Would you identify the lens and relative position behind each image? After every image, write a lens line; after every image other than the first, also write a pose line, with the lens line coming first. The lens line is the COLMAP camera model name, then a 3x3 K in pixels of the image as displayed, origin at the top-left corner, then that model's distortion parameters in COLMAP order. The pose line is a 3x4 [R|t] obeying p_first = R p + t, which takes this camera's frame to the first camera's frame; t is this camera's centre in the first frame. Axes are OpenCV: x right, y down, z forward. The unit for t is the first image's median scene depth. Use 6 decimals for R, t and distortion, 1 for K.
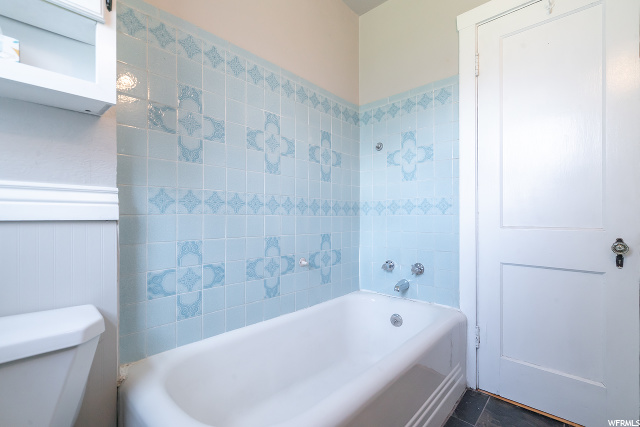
lens RADIAL K [[357.8, 0, 320.0], [0, 357.8, 213.5], [0, 0, 1]] dist [-0.000319, -0.000072]
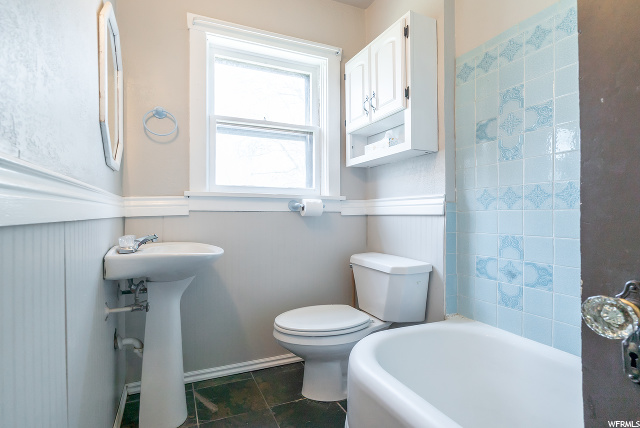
lens RADIAL K [[302.7, 0, 320.0], [0, 302.7, 214.0], [0, 0, 1]] dist [-0.000912, -0.000113]
pose [[-0.453995, -0.000835, -0.891004, 0.689009], [0.008122, 0.999954, -0.005075, 0.013894], [0.890967, -0.009541, -0.453967, 0.910450]]
